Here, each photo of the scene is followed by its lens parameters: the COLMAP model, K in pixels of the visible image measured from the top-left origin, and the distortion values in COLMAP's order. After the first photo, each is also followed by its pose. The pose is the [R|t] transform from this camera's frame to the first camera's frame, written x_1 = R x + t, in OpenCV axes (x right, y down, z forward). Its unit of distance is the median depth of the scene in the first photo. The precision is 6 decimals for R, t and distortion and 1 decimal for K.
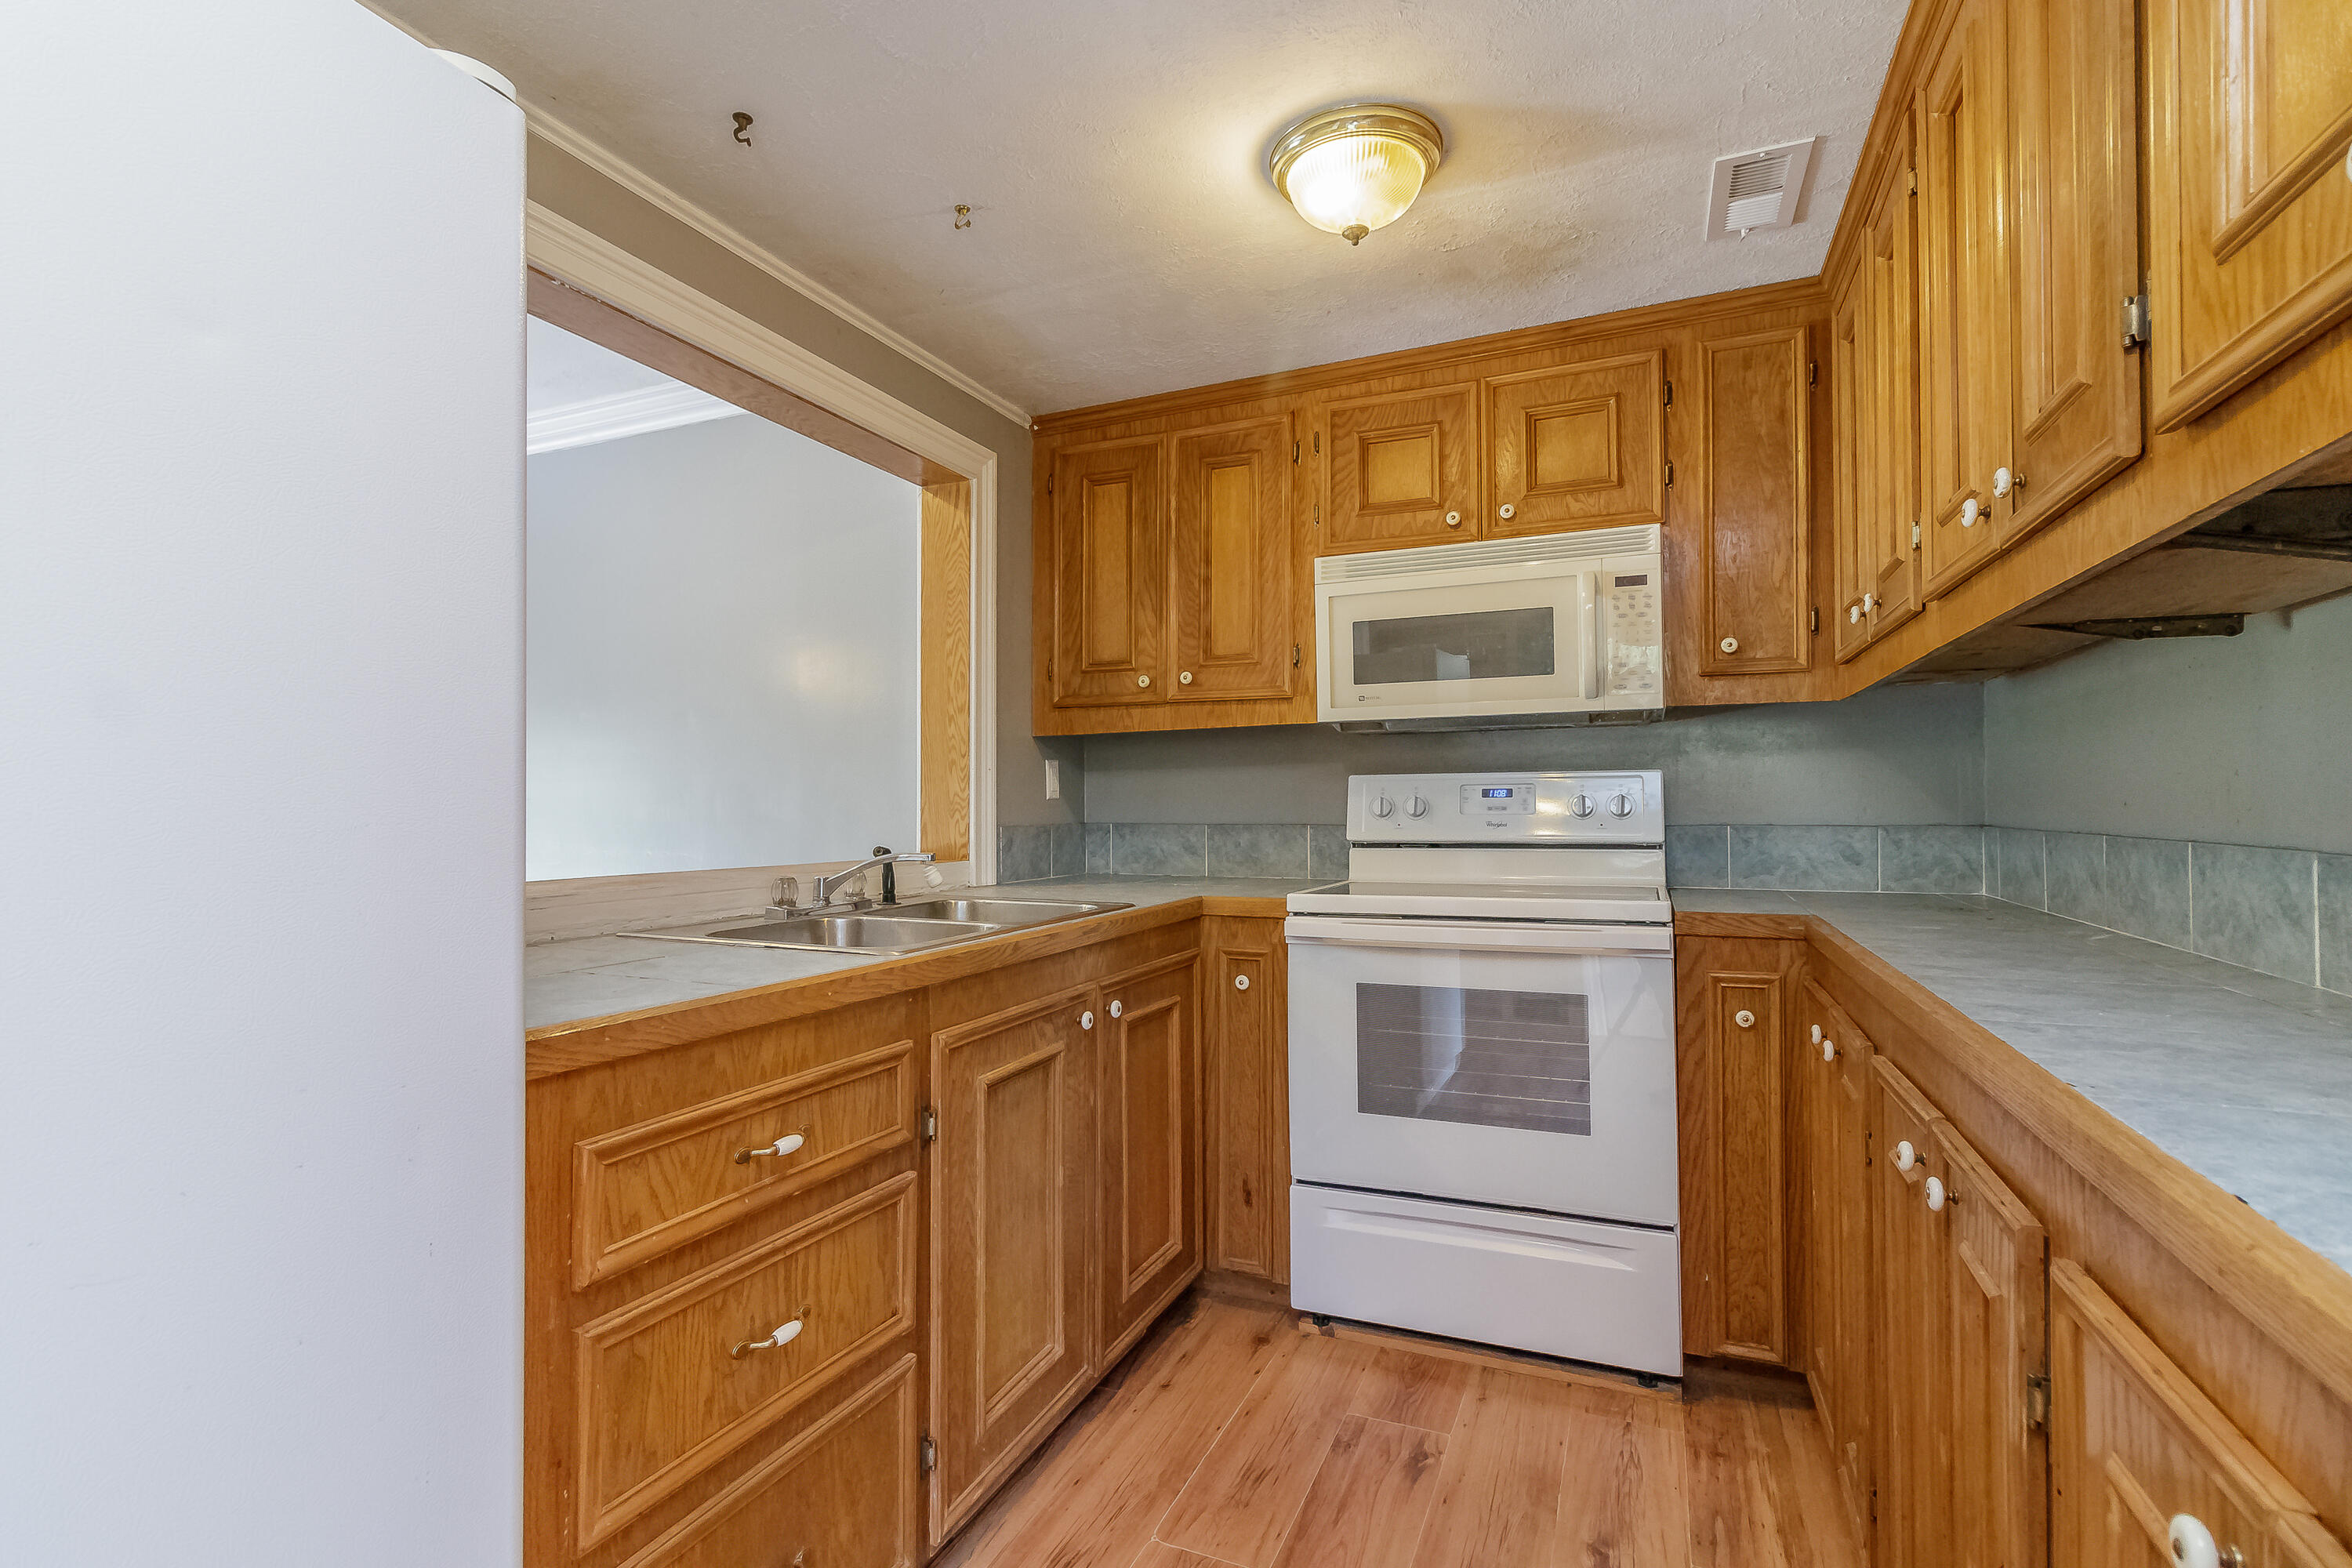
lens RADIAL K [[1090.8, 0, 1084.7], [0, 1090.8, 785.2], [0, 0, 1]] dist [-0.000758, 0.000066]
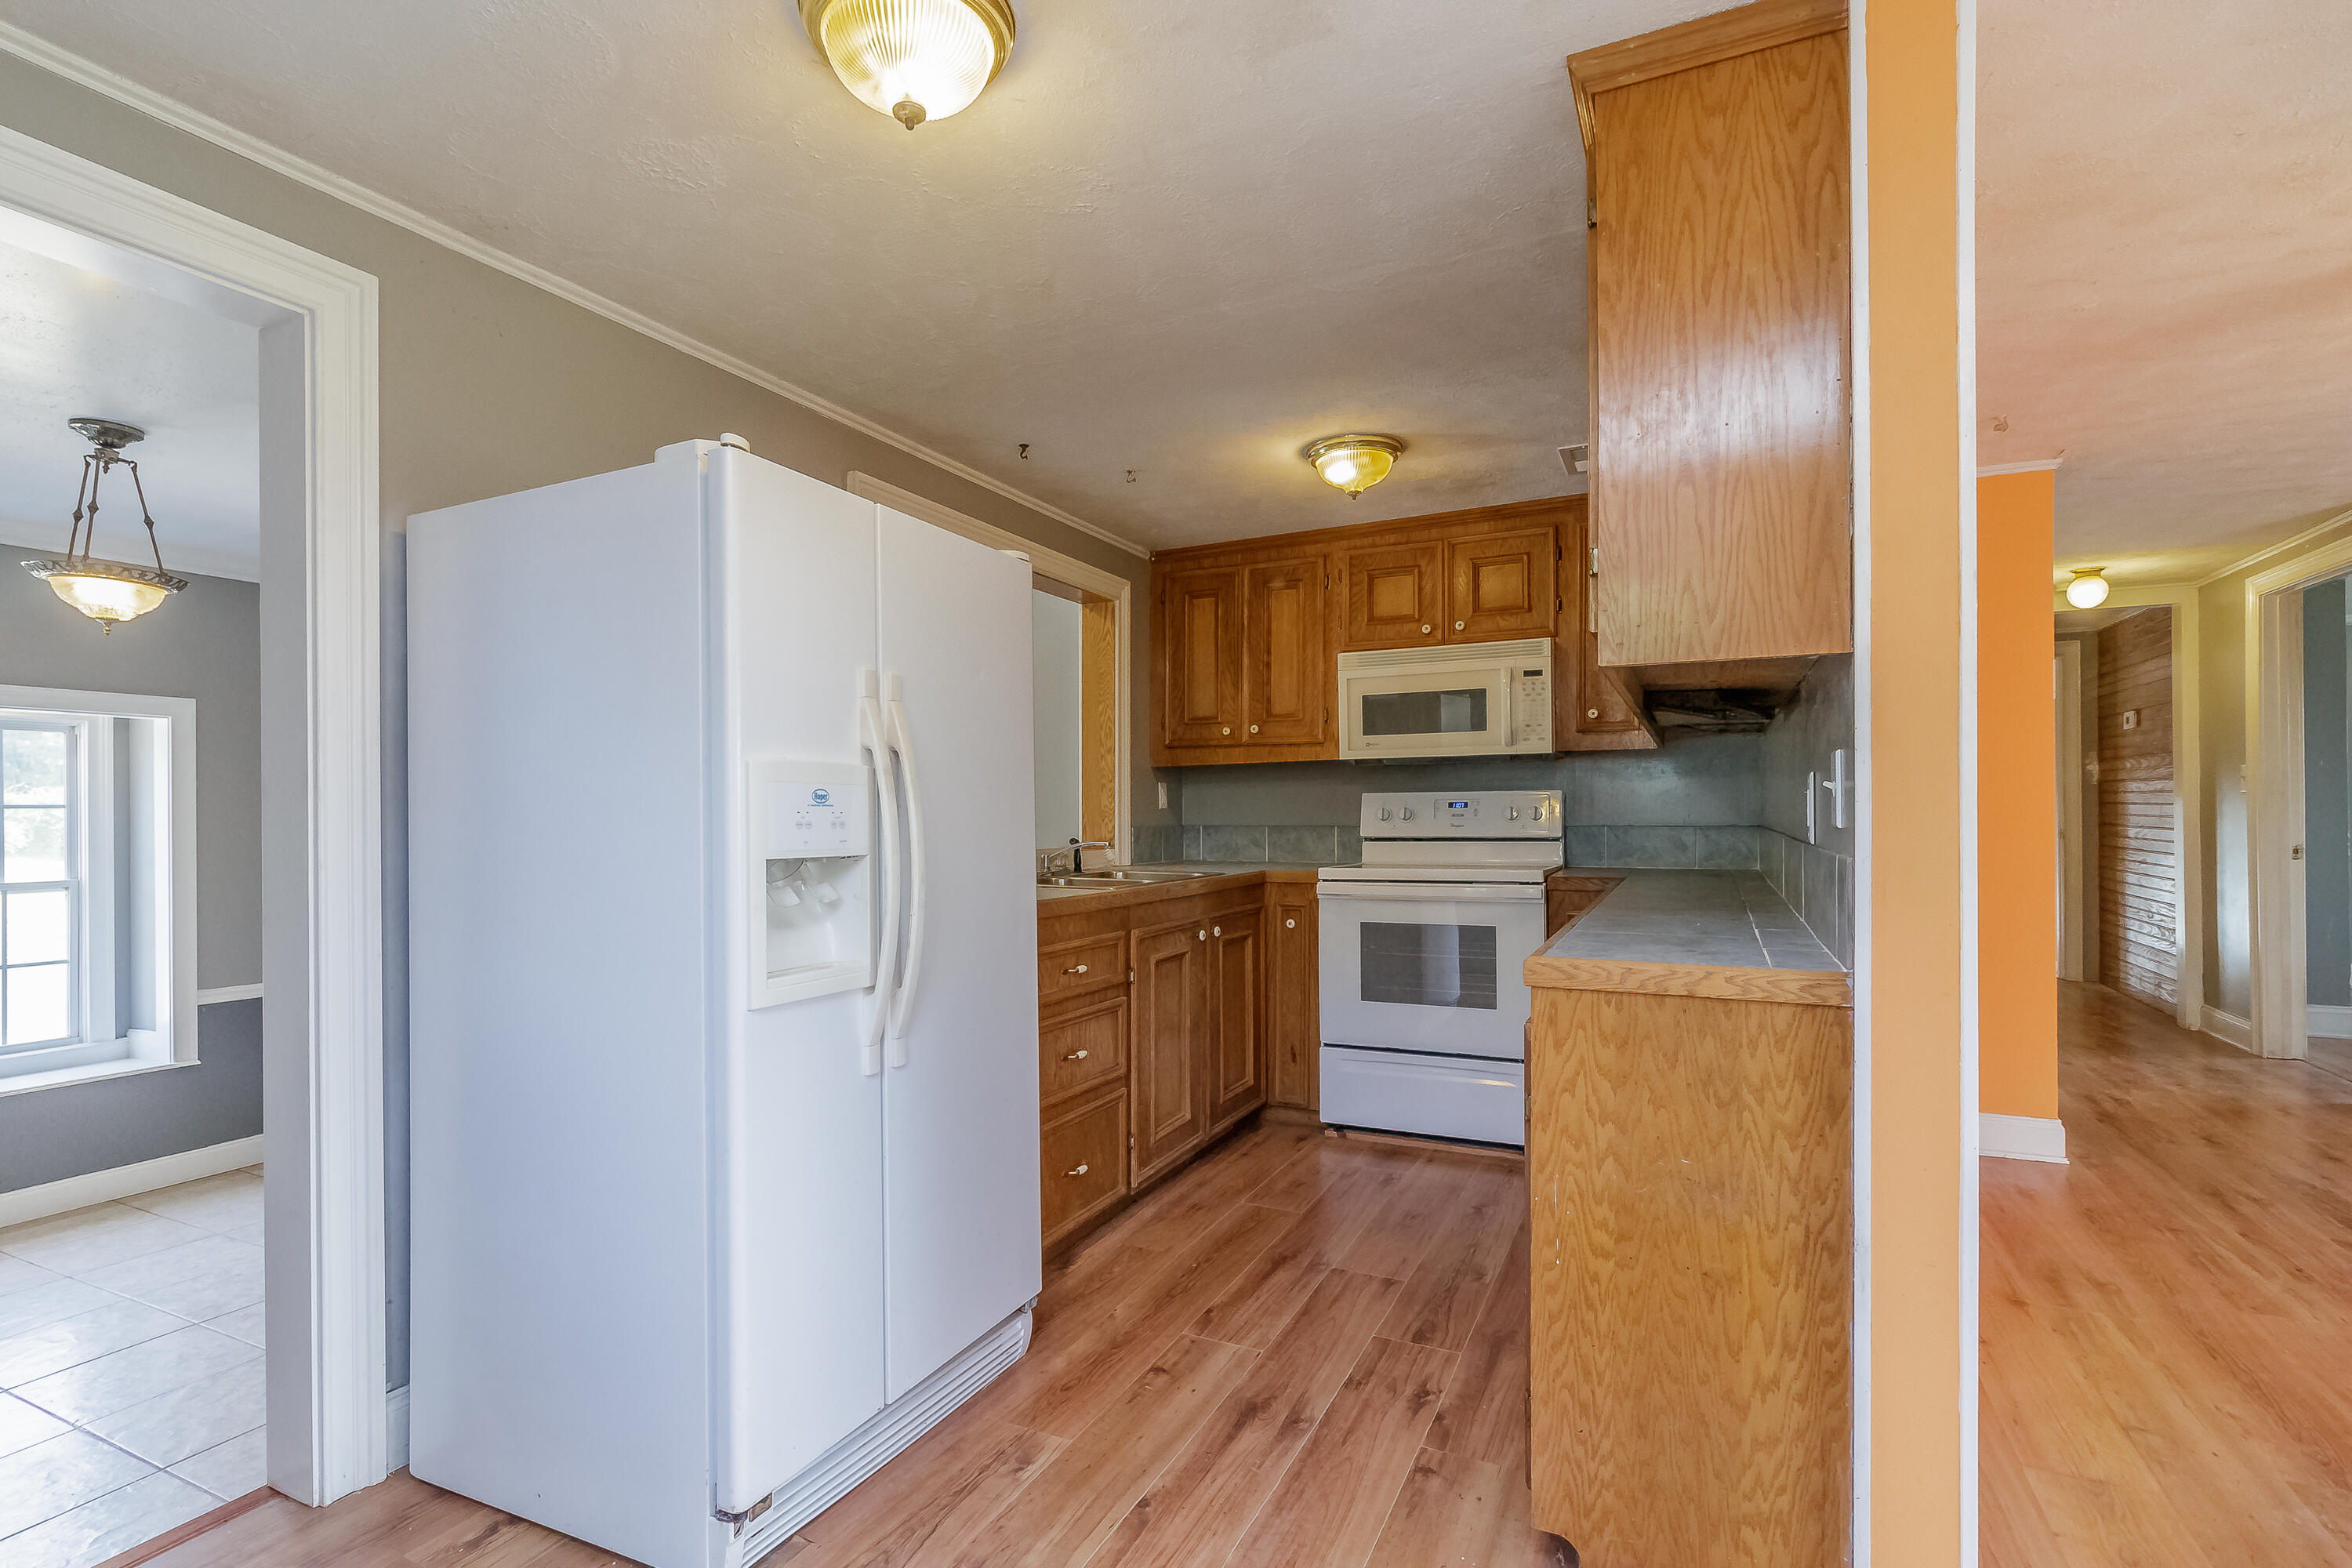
lens RADIAL K [[1126.0, 0, 1146.9], [0, 1126.0, 808.3], [0, 0, 1]] dist [-0.001444, -0.000286]
pose [[0.999911, -0.000145, 0.013352, -0.085734], [-0.000059, 0.999883, 0.015275, -0.013302], [-0.013353, -0.015275, 0.999794, -0.626019]]
